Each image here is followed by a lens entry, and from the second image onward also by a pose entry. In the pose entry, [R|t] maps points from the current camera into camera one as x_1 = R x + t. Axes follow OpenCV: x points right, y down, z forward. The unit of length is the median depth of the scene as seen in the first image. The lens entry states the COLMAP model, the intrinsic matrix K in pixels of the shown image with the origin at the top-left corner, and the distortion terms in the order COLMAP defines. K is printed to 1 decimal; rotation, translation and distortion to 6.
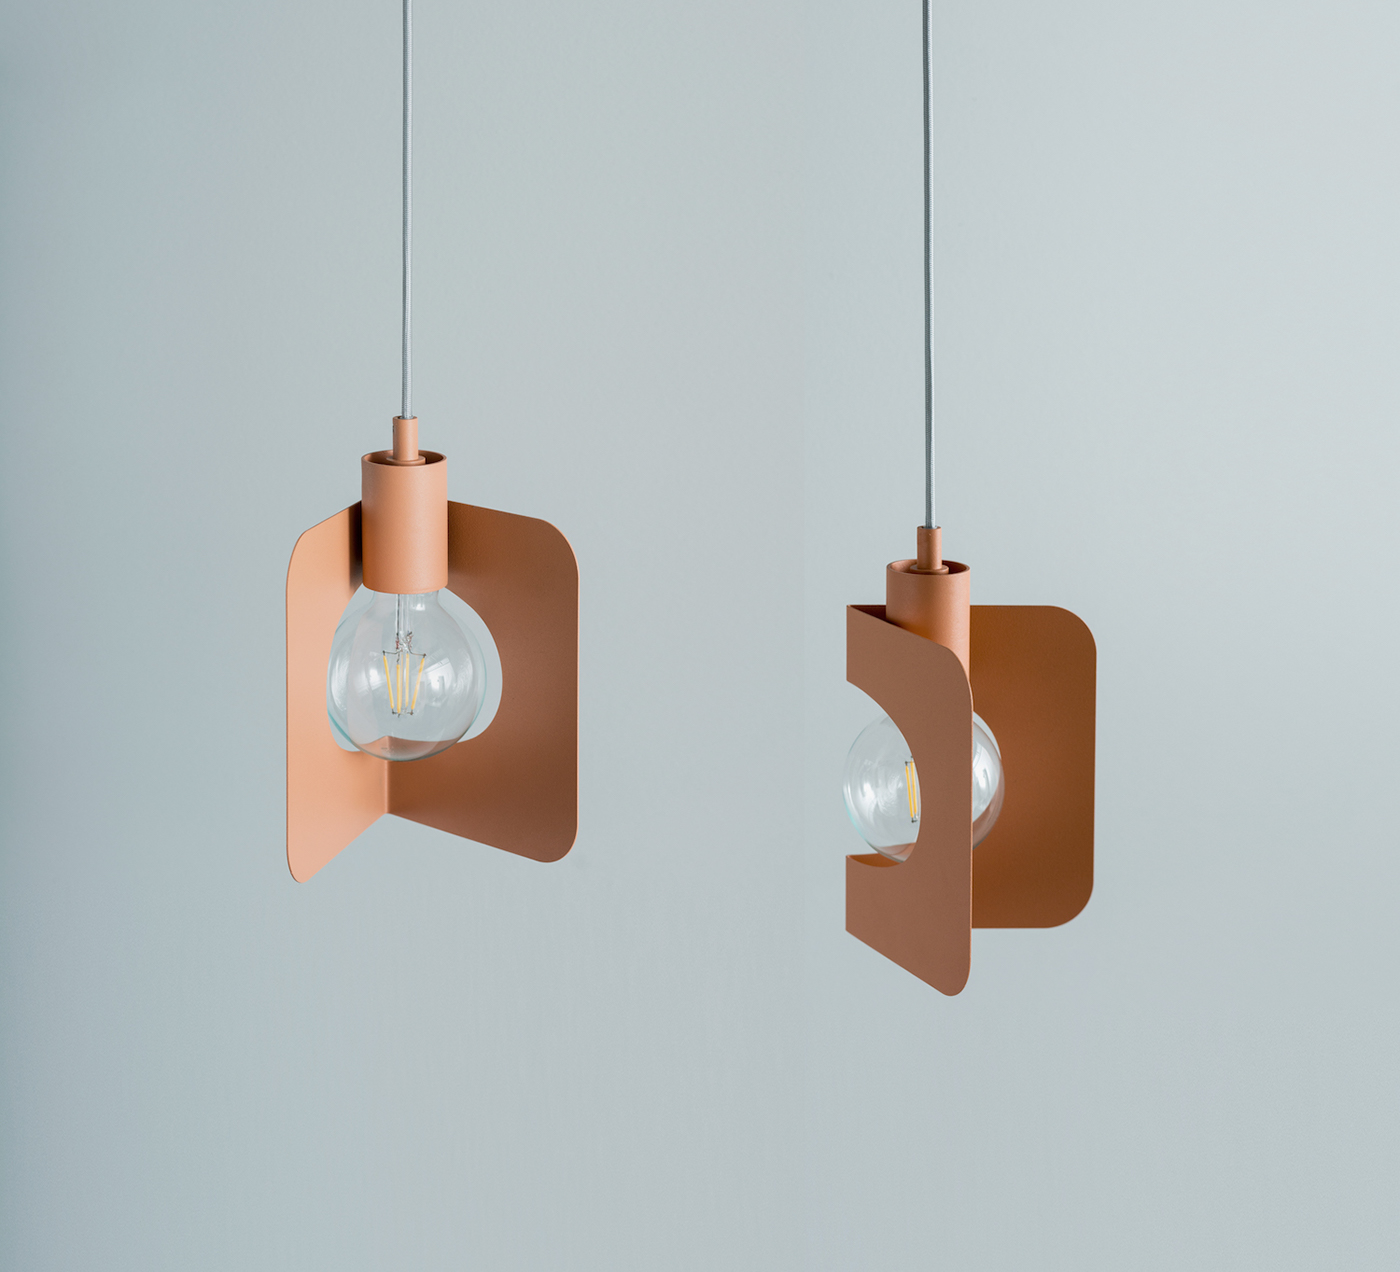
lens RADIAL K [[3842.5, 0, 702.7], [0, 3842.5, 631.7], [0, 0, 1]] dist [-0.092272, 0.000000]
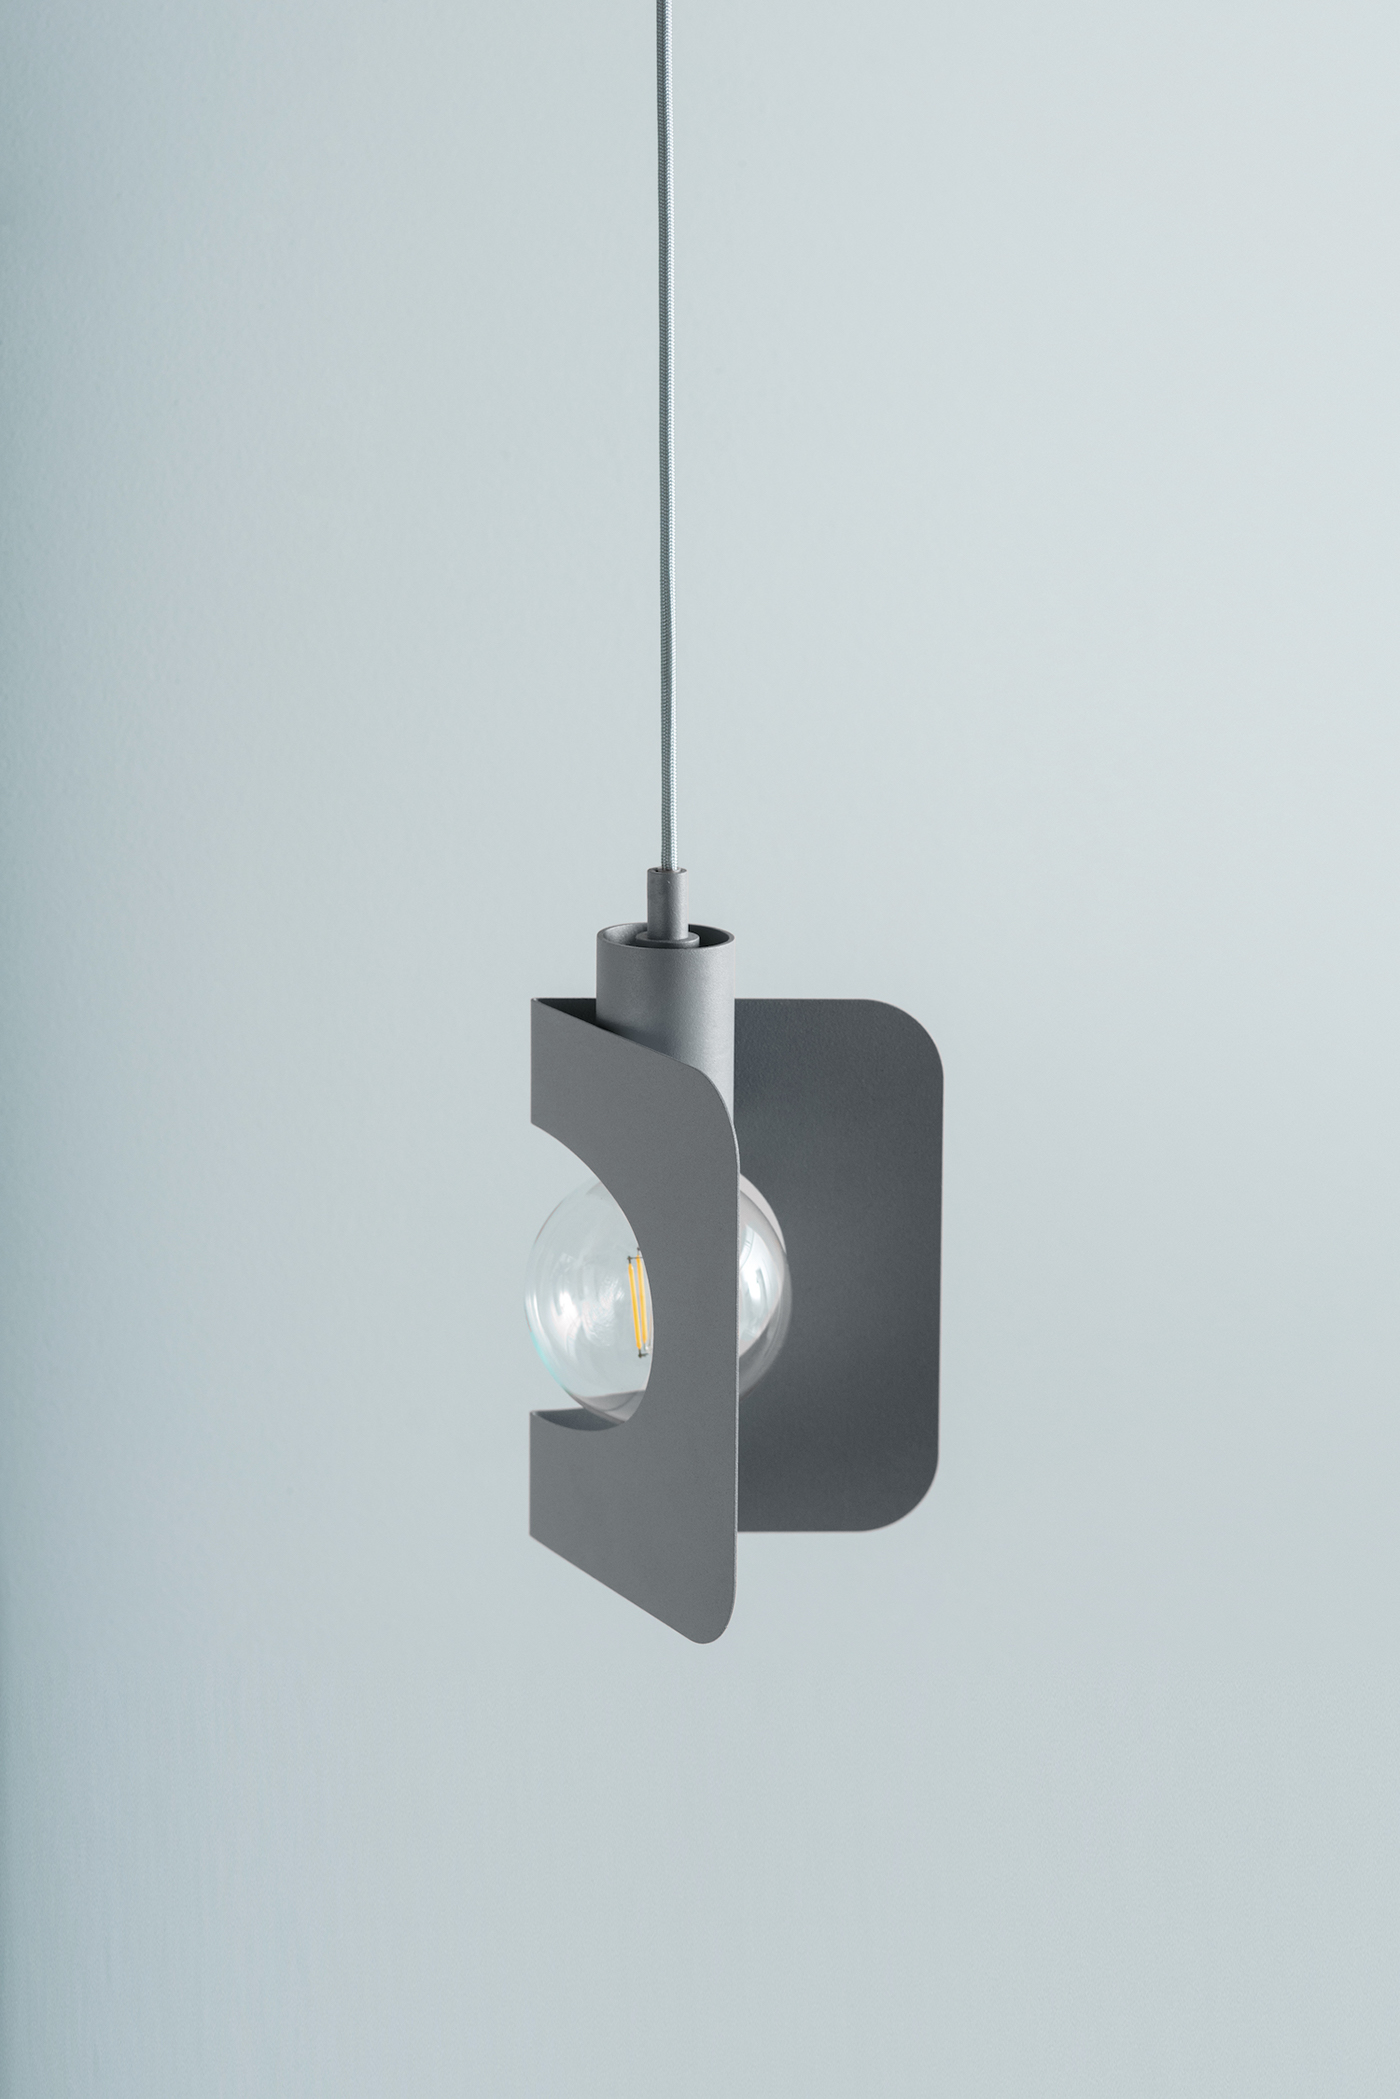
lens RADIAL K [[5257.9, 0, 697.7], [0, 5257.9, 1059.5], [0, 0, 1]] dist [-0.039222, 0.000000]
pose [[0.998431, 0.001011, 0.055992, 0.017247], [0.000171, 0.999777, -0.021100, 0.020225], [-0.056001, 0.021077, 0.998208, 0.170871]]
